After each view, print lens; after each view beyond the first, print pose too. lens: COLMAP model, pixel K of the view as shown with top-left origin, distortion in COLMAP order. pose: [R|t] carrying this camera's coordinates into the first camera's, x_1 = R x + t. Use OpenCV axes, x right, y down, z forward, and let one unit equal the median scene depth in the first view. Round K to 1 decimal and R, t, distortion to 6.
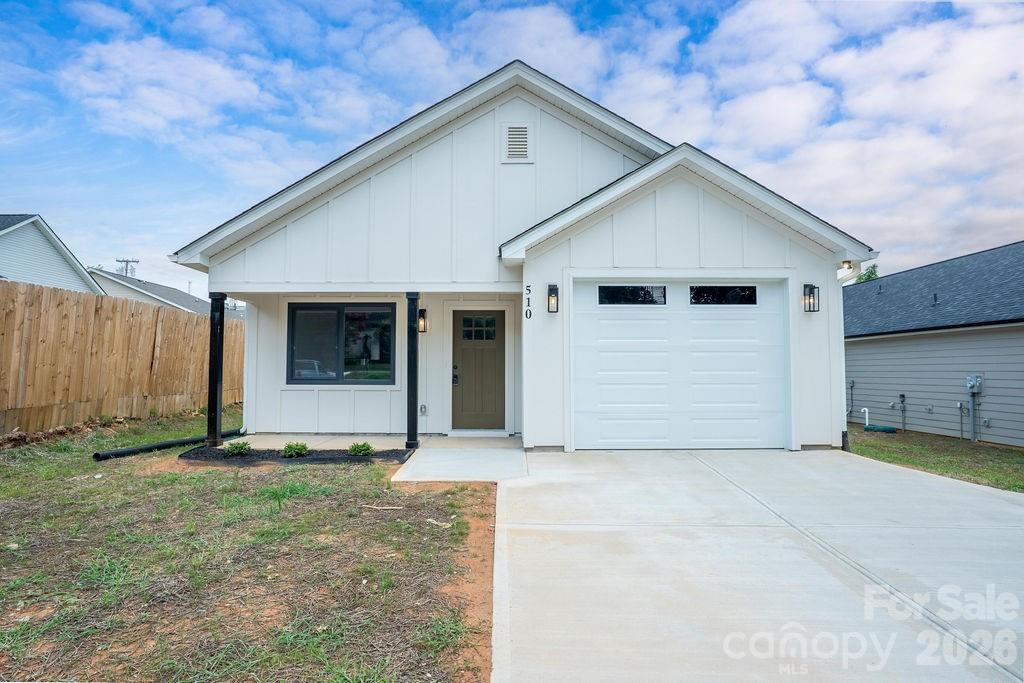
lens RADIAL K [[483.8, 0, 511.5], [0, 483.8, 361.6], [0, 0, 1]] dist [-0.000592, -0.000008]
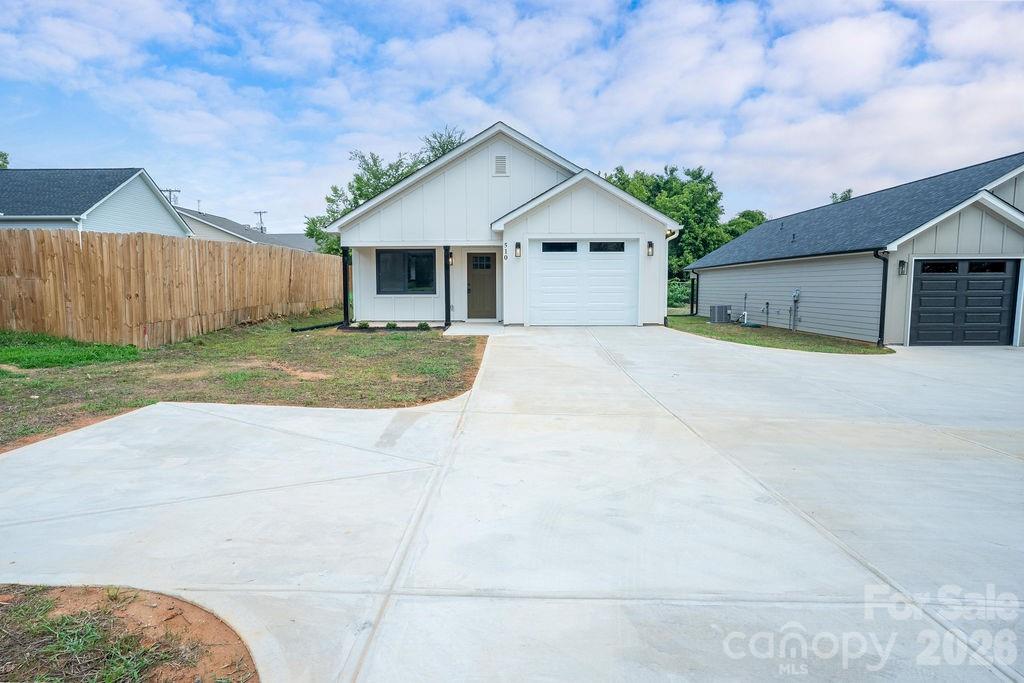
lens RADIAL K [[472.5, 0, 512.0], [0, 472.5, 334.9], [0, 0, 1]] dist [-0.027811, -0.000035]
pose [[0.999885, -0.001980, -0.015014, 0.084076], [0.003740, 0.992992, 0.118123, -0.011876], [0.014674, -0.118165, 0.992886, -0.902575]]
